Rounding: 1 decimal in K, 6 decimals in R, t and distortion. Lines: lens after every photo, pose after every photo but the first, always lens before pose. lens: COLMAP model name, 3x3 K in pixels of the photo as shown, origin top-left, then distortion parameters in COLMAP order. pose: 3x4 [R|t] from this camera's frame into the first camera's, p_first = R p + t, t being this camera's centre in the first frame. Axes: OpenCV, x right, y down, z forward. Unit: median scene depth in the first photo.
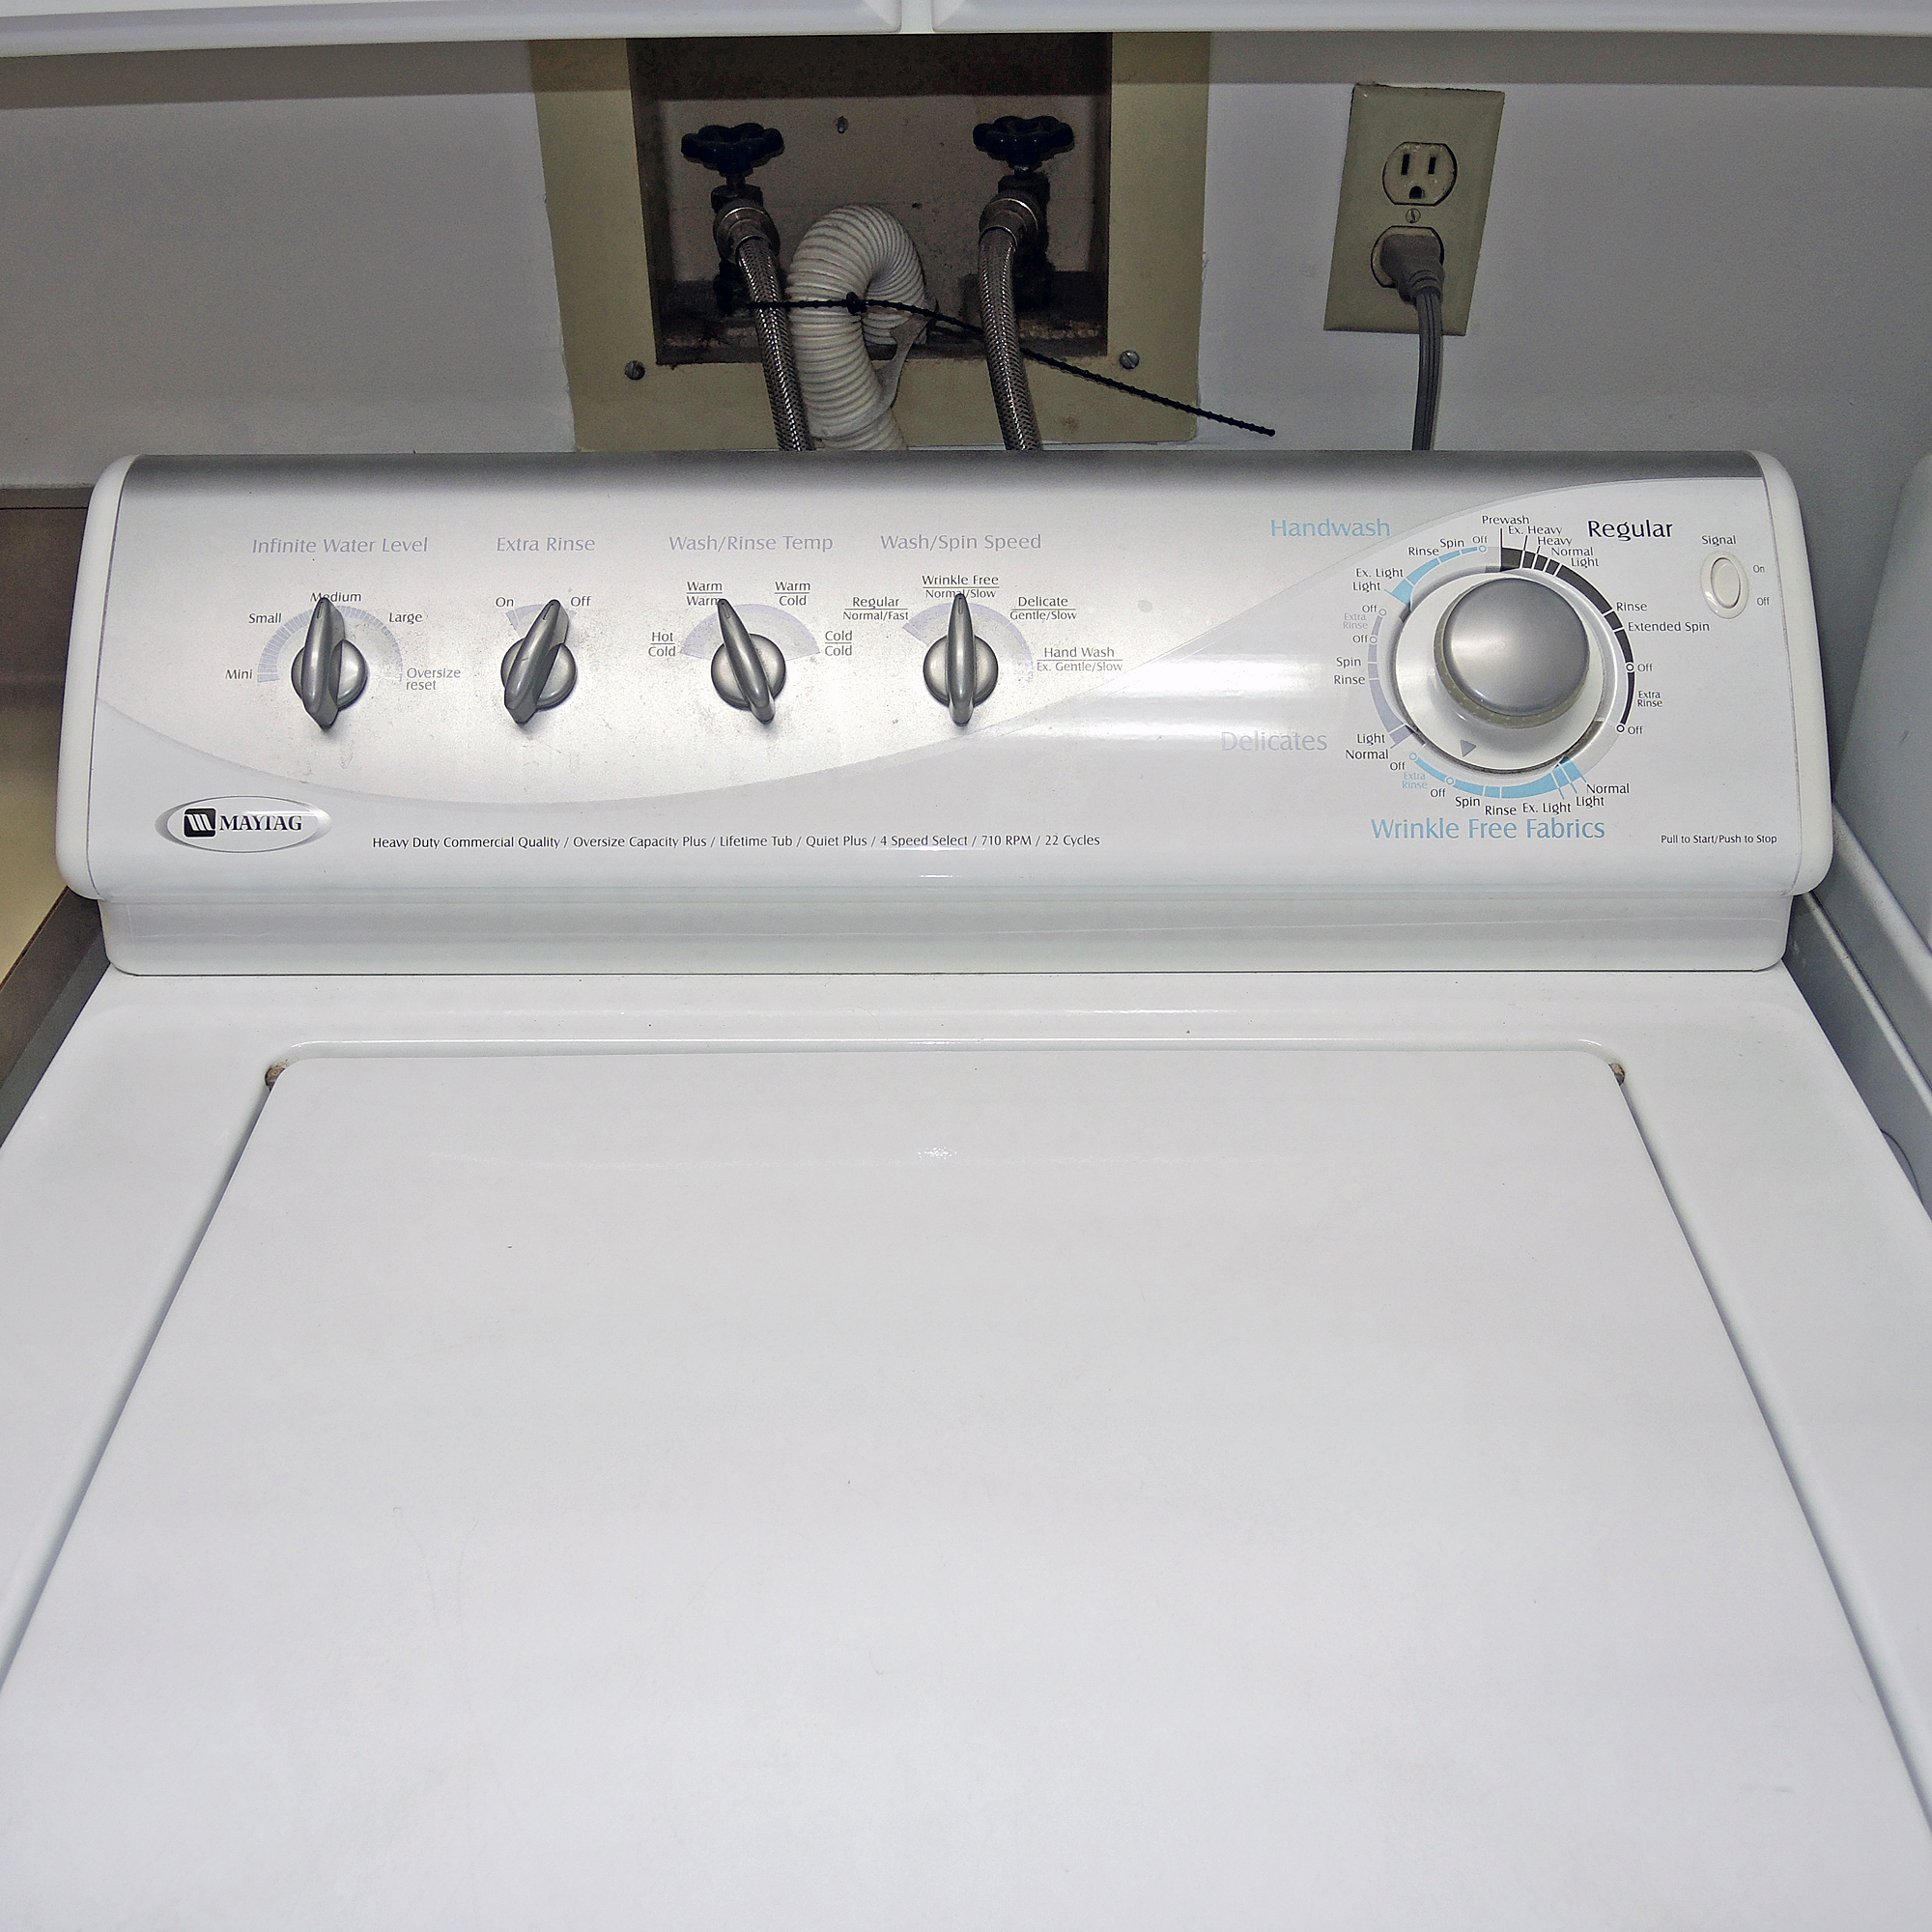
lens RADIAL K [[2179.9, 0, 966.0], [0, 2179.9, 966.0], [0, 0, 1]] dist [-0.027651, -0.062041]
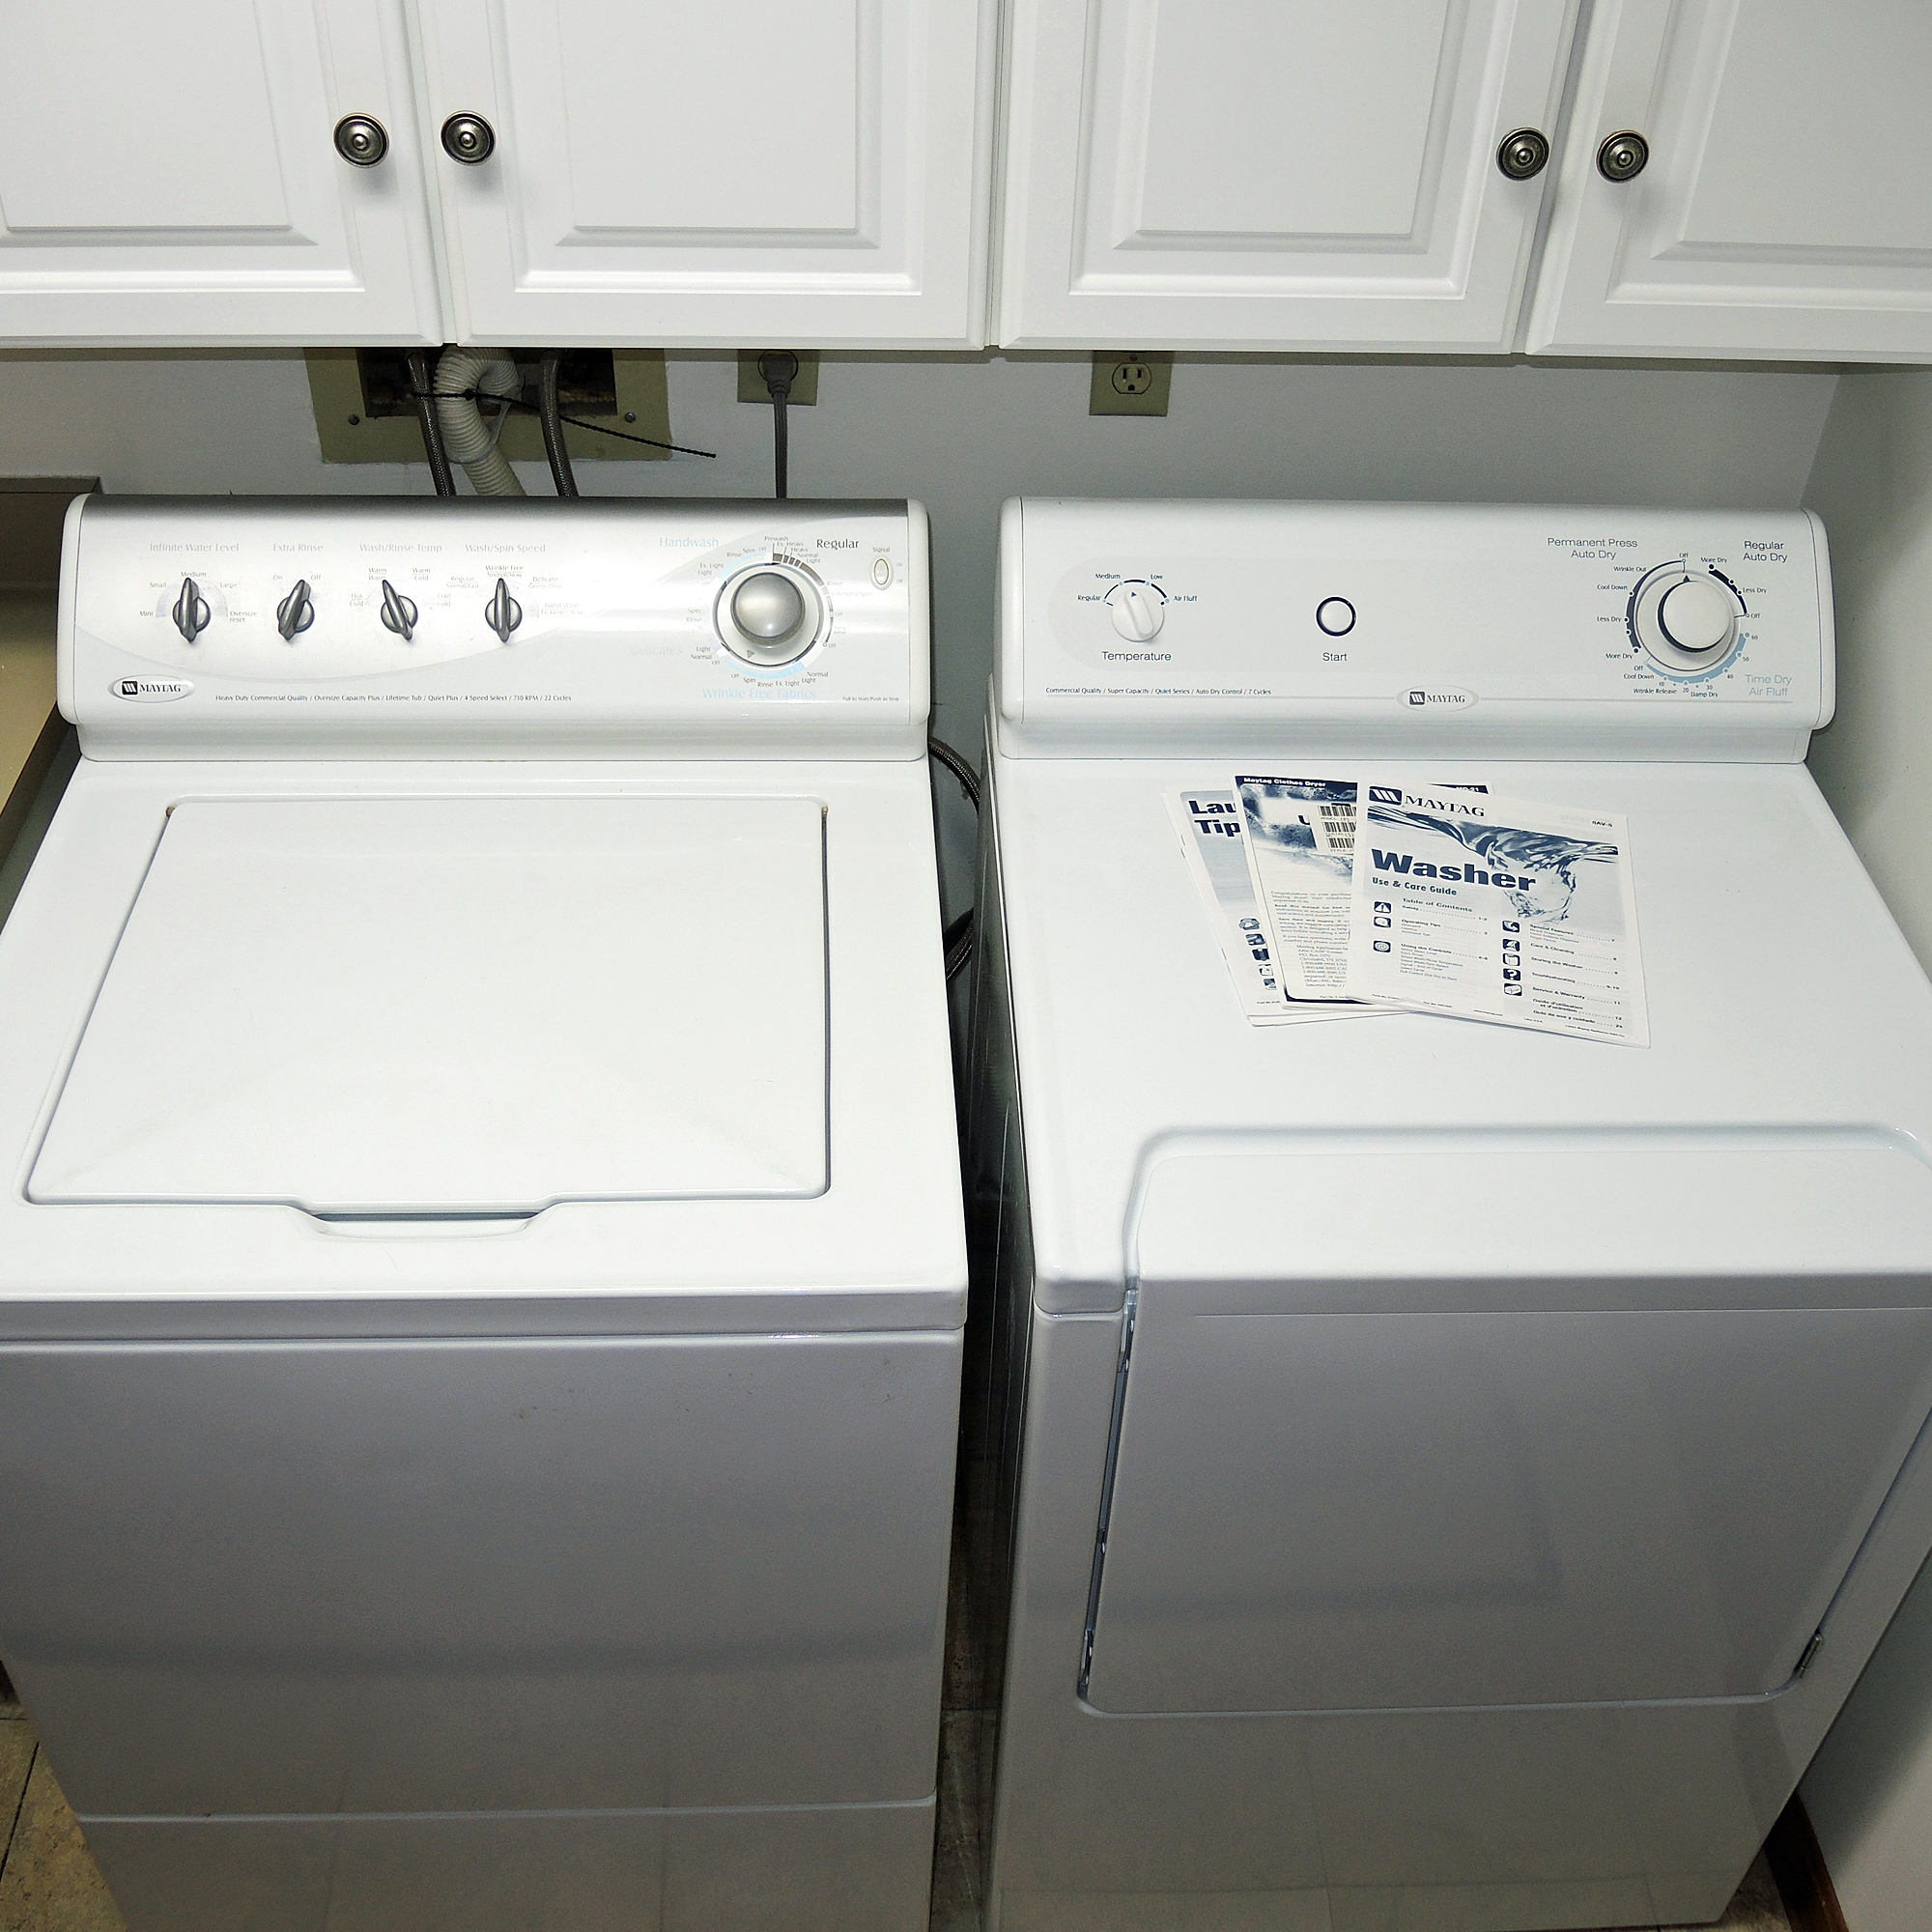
lens RADIAL K [[2179.9, 0, 966.0], [0, 2179.9, 966.0], [0, 0, 1]] dist [-0.027651, -0.062041]
pose [[0.997603, -0.002345, 0.069158, 0.288218], [-0.005719, 0.993212, 0.116177, -0.046447], [-0.068961, -0.116294, 0.990818, -1.095075]]
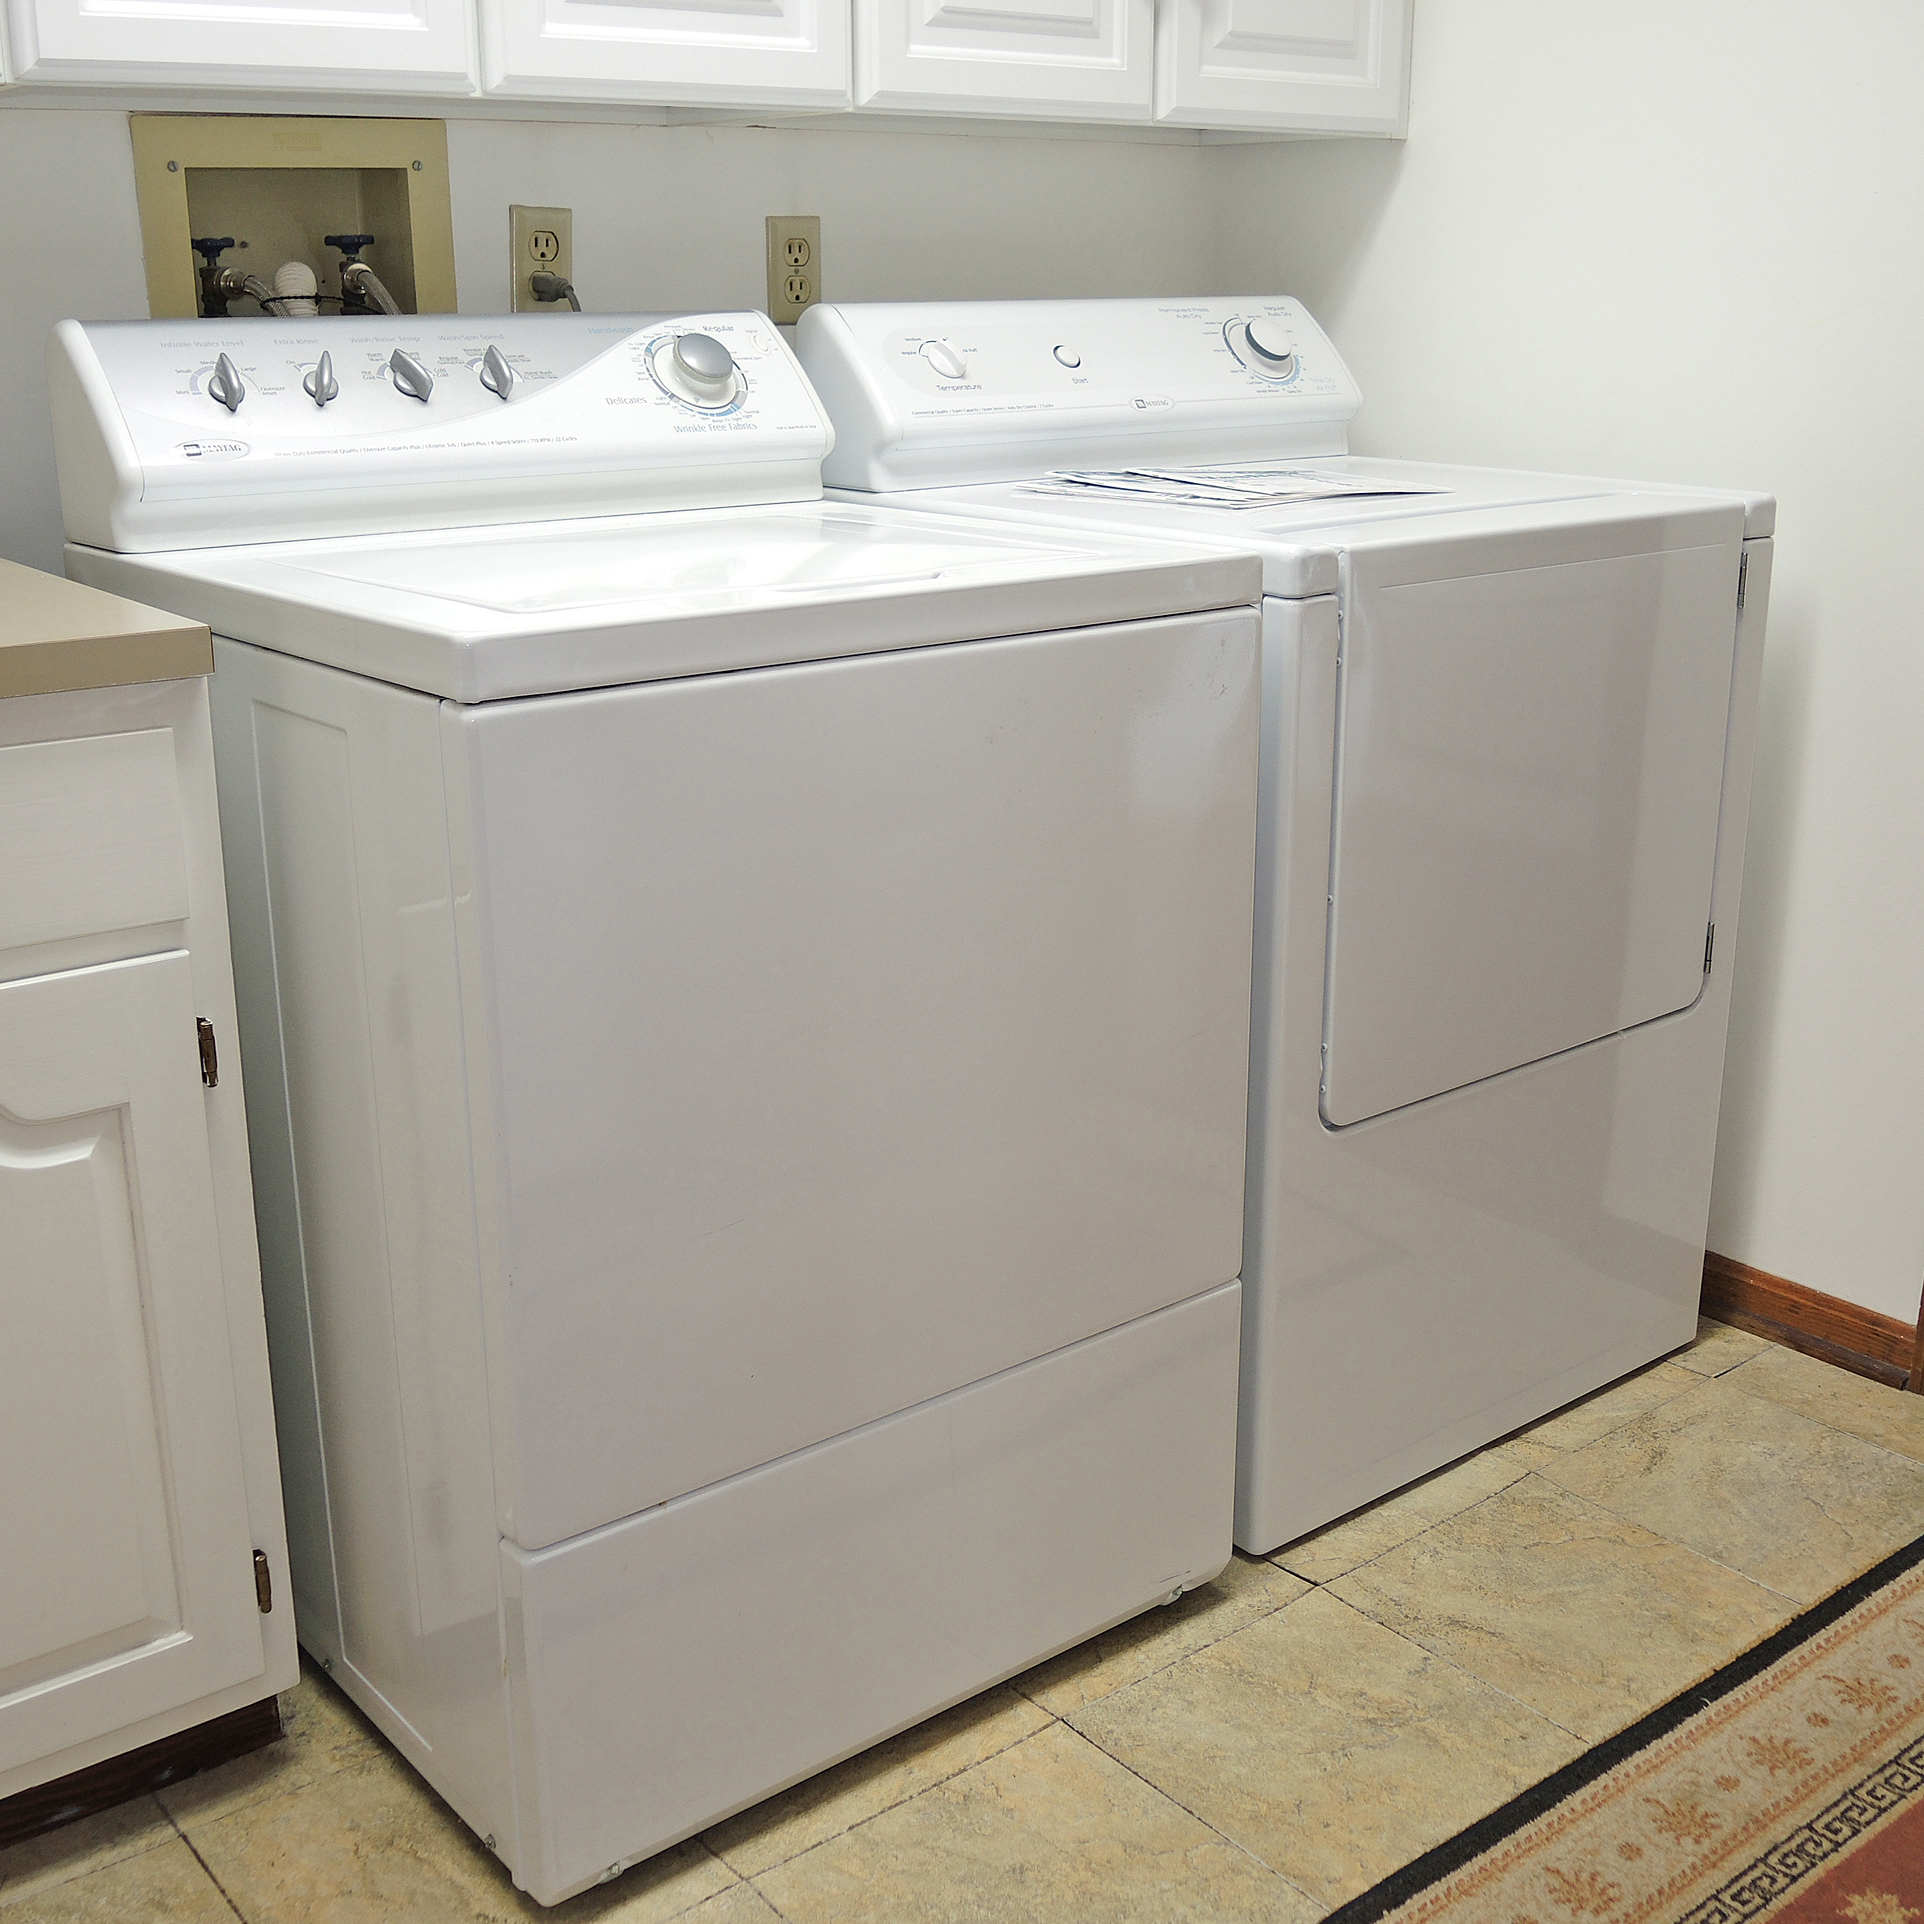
lens RADIAL K [[2259.7, 0, 960.2], [0, 2259.7, 913.7], [0, 0, 1]] dist [-0.016859, -0.030173]
pose [[0.774429, -0.169816, 0.609444, -1.149166], [0.346379, 0.919908, -0.183824, 0.971266], [-0.529416, 0.353457, 0.771224, -0.869836]]
